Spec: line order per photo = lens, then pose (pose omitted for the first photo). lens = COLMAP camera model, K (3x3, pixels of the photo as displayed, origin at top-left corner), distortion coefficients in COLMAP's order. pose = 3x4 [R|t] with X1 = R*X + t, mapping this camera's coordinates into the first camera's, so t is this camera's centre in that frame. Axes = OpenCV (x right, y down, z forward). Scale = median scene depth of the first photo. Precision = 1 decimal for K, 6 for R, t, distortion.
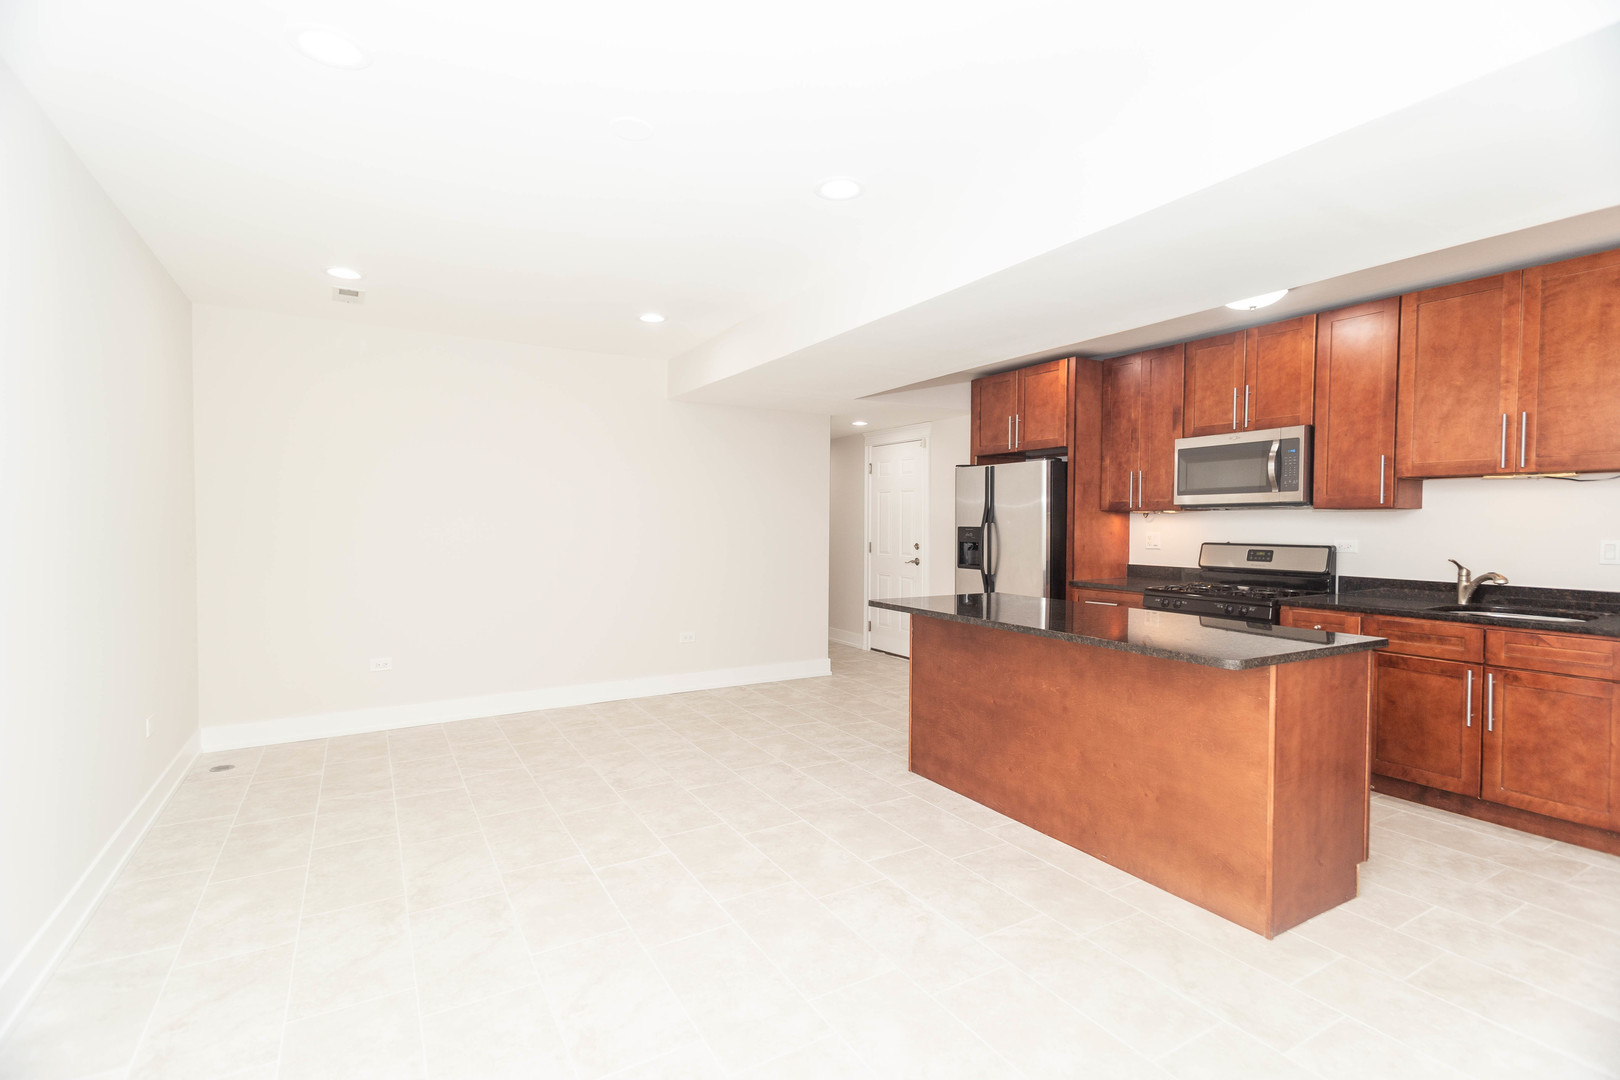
lens RADIAL K [[760.5, 0, 808.2], [0, 760.5, 542.1], [0, 0, 1]] dist [0.023395, -0.006951]
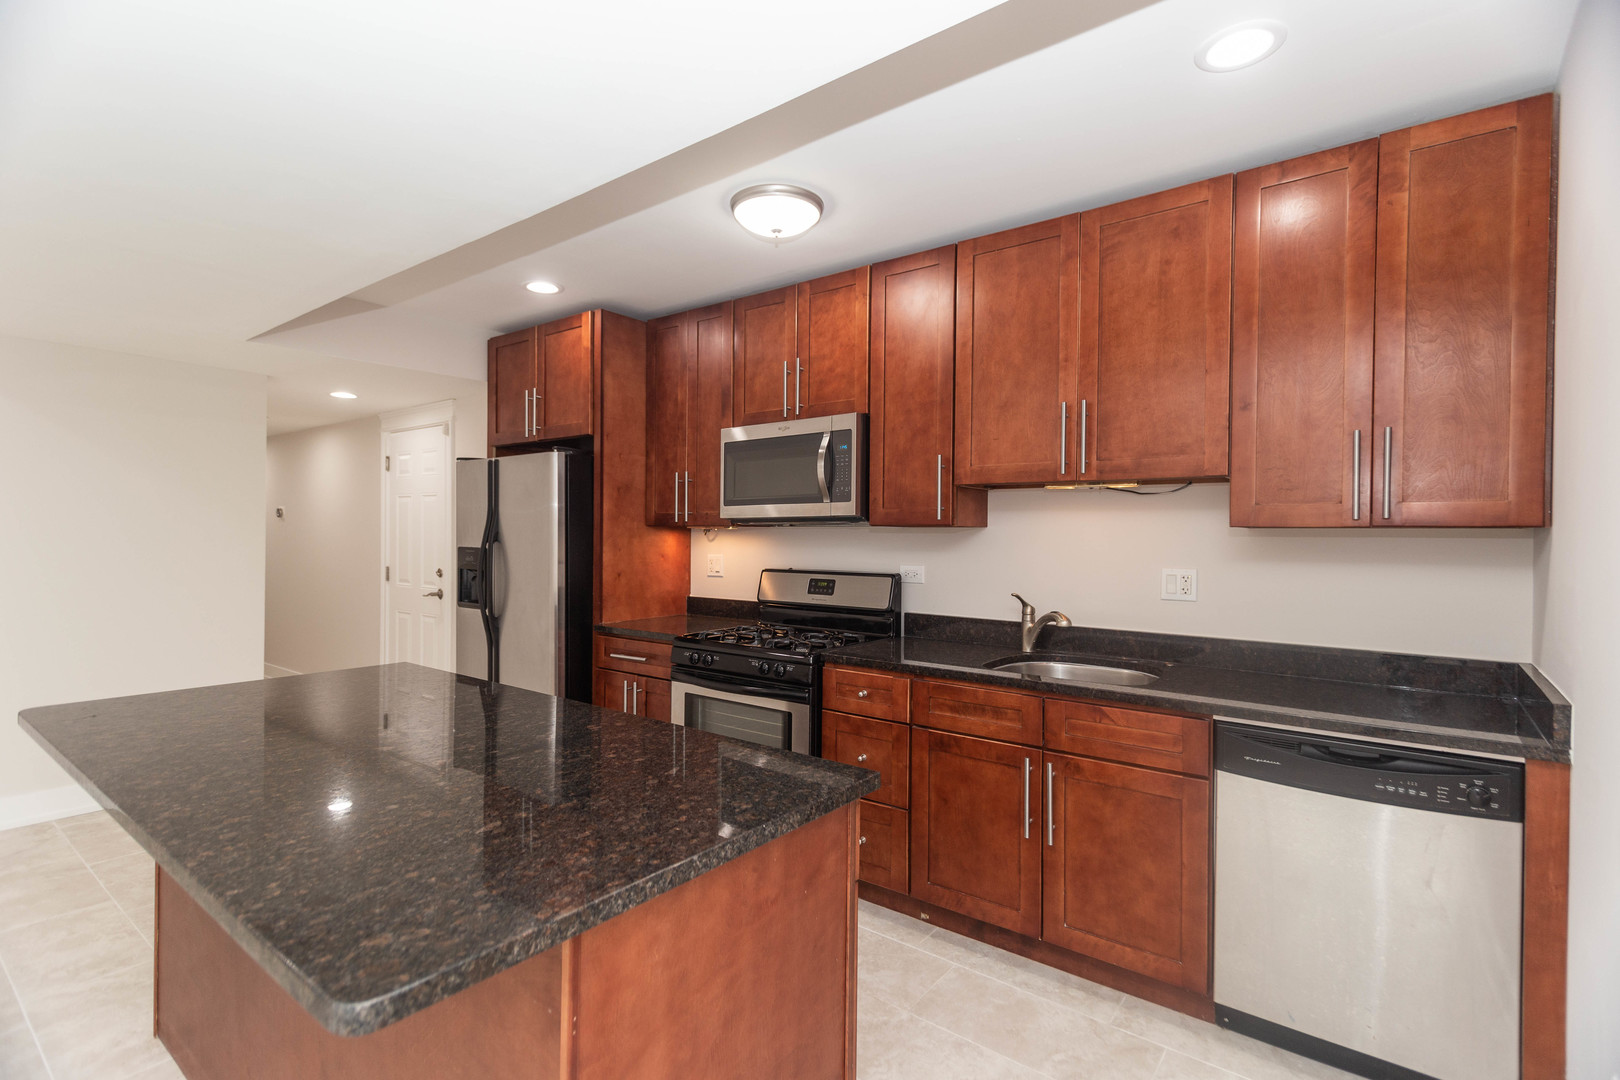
lens RADIAL K [[760.5, 0, 808.2], [0, 760.5, 542.1], [0, 0, 1]] dist [0.023395, -0.006951]
pose [[0.928078, -0.000684, 0.372386, 0.352115], [0.006681, 0.999868, -0.014813, -0.018454], [-0.372327, 0.016235, 0.927960, 0.361979]]
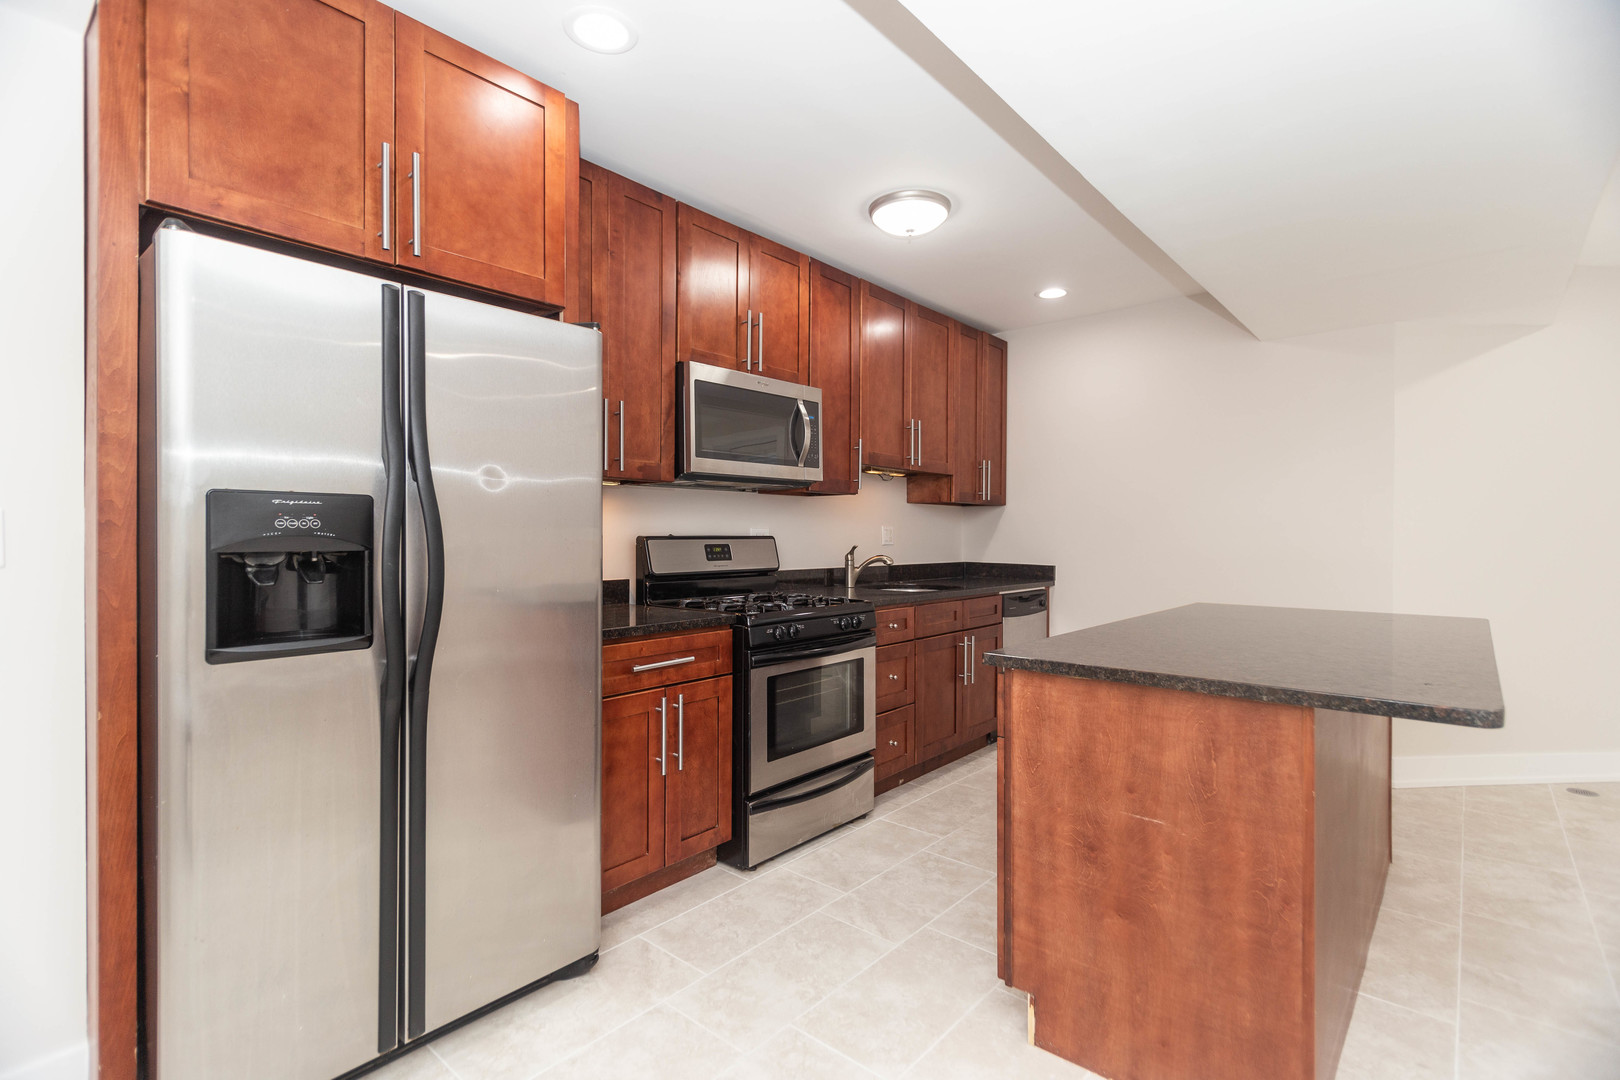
lens RADIAL K [[760.5, 0, 808.2], [0, 760.5, 542.1], [0, 0, 1]] dist [0.023395, -0.006951]
pose [[-0.328085, -0.014808, 0.944532, -0.131517], [0.021862, 0.999490, 0.023264, -0.007951], [-0.944395, 0.028282, -0.327594, 1.367854]]
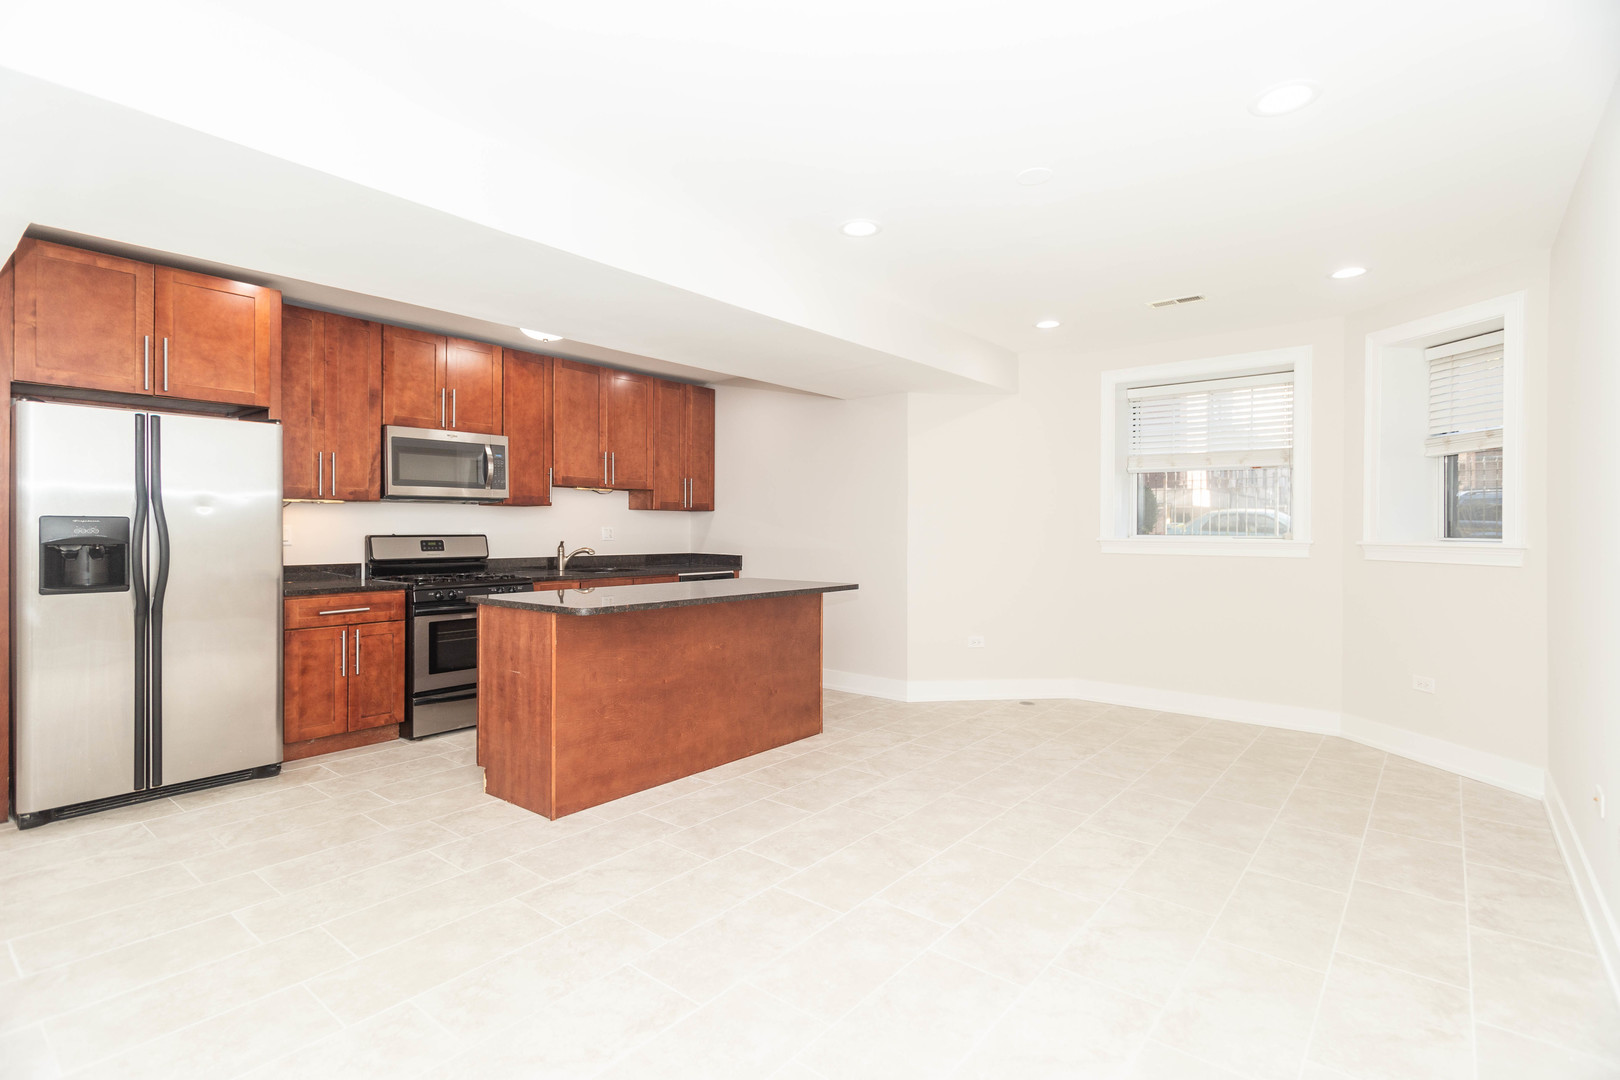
lens RADIAL K [[781.9, 0, 809.0], [0, 781.9, 534.3], [0, 0, 1]] dist [0.023911, -0.007200]
pose [[-0.354126, -0.011077, 0.935132, -0.750369], [0.021639, 0.999565, 0.020035, -0.010644], [-0.934947, 0.027330, -0.353732, 1.061509]]
